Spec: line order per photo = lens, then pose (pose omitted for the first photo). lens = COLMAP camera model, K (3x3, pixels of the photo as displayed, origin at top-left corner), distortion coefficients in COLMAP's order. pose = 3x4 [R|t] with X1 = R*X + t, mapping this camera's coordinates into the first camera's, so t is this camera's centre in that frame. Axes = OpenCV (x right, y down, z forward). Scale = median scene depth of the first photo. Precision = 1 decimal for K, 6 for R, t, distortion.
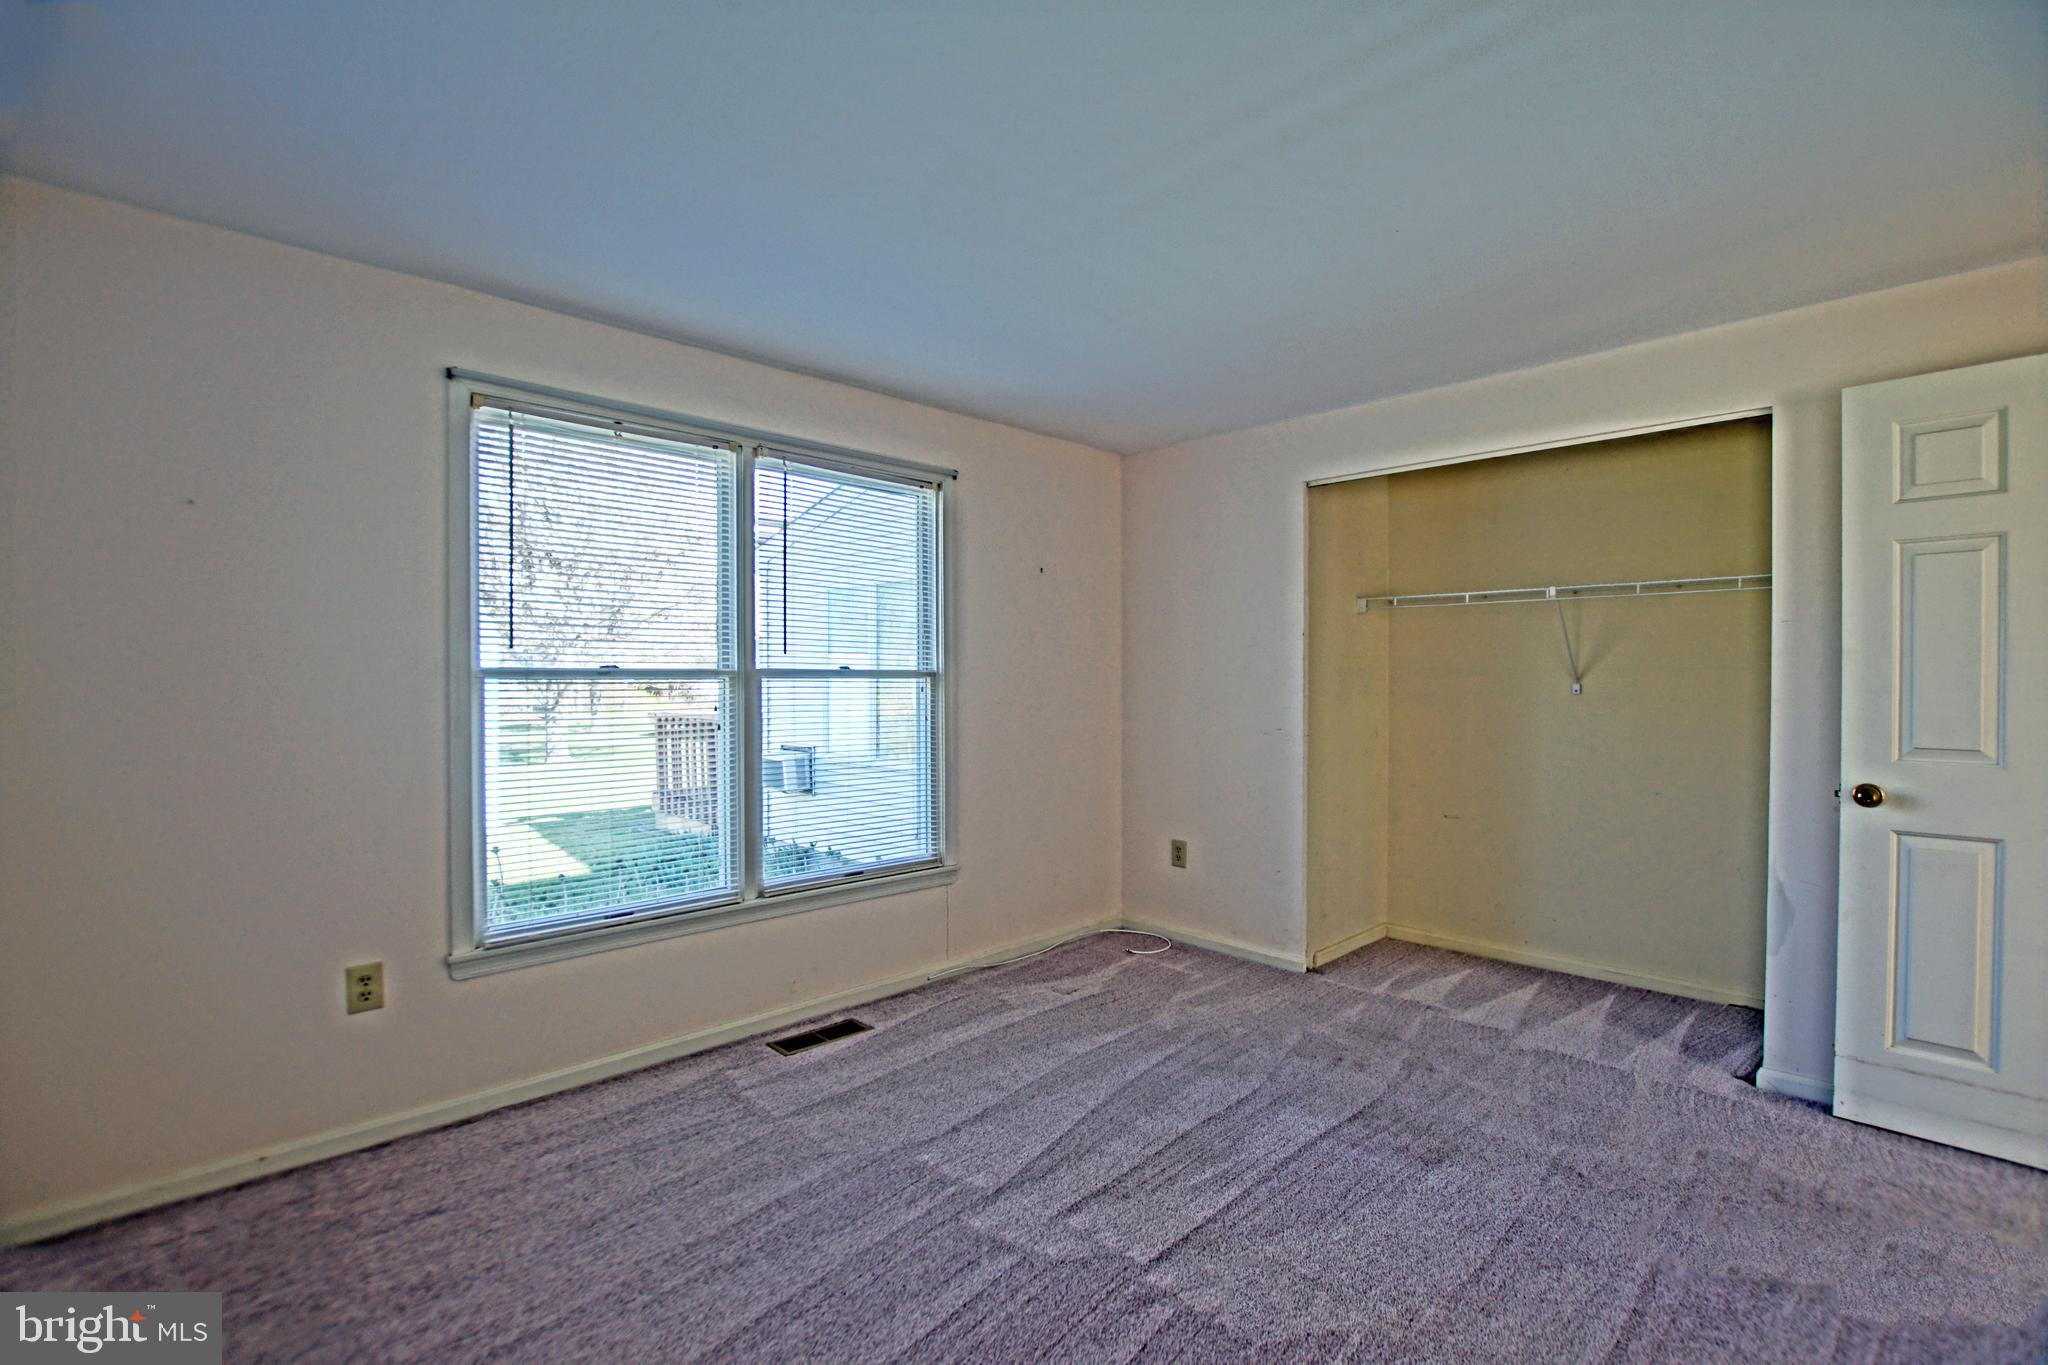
lens RADIAL K [[889.4, 0, 1024.0], [0, 889.4, 682.5], [0, 0, 1]] dist [-0.016676, 0.000460]
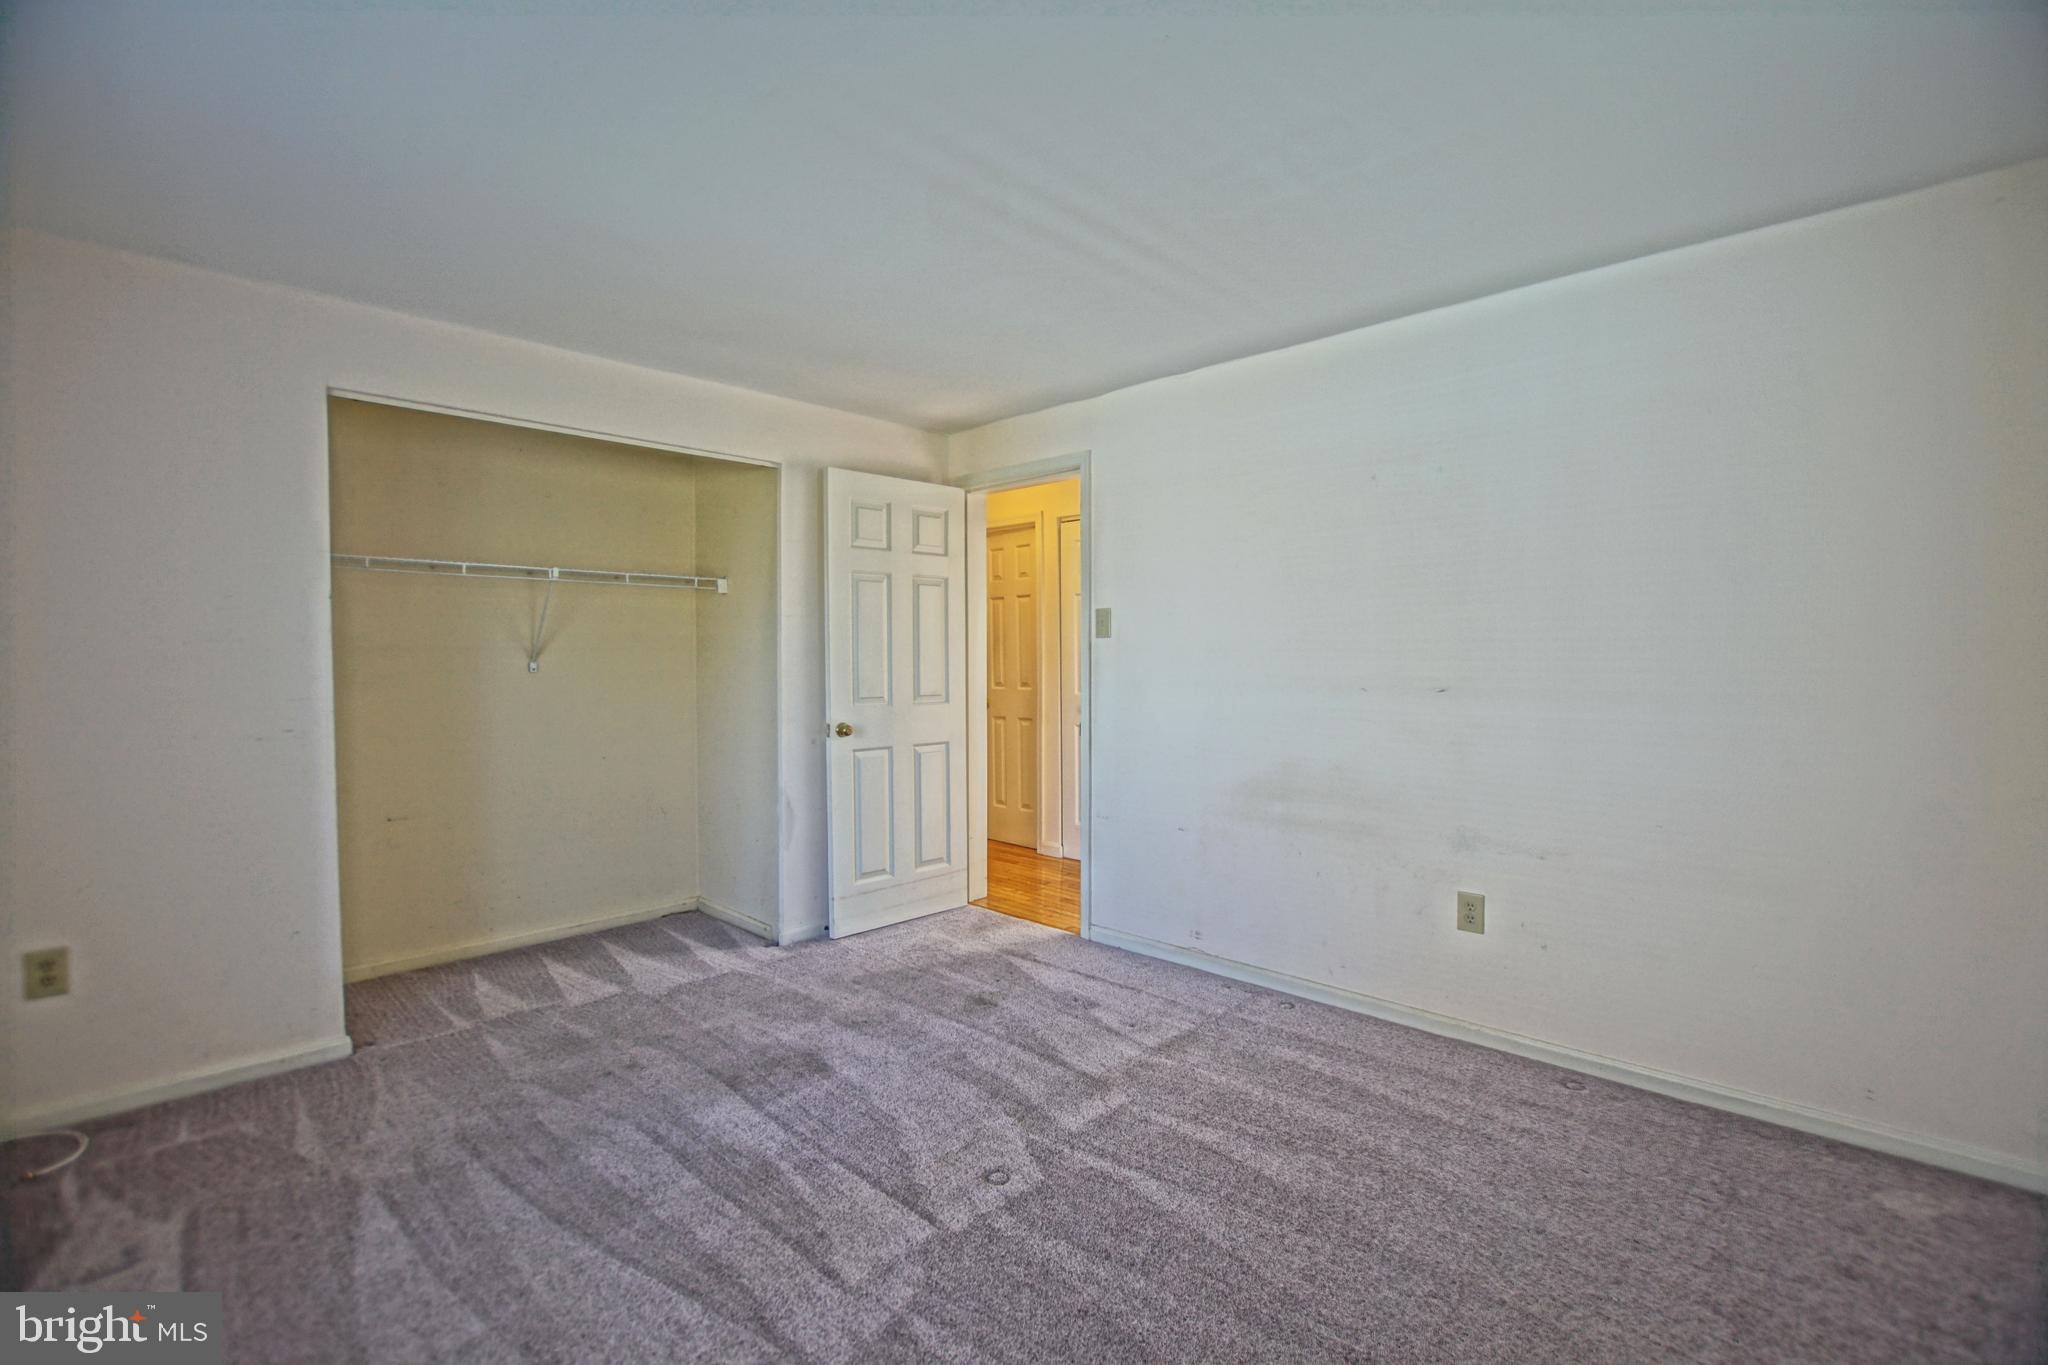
lens RADIAL K [[904.9, 0, 1031.6], [0, 904.9, 687.3], [0, 0, 1]] dist [-0.032120, 0.003633]
pose [[-0.024222, -0.035604, 0.999072, -0.459546], [0.006716, 0.999337, 0.035776, -0.003050], [-0.999684, 0.007577, -0.023967, 0.475352]]
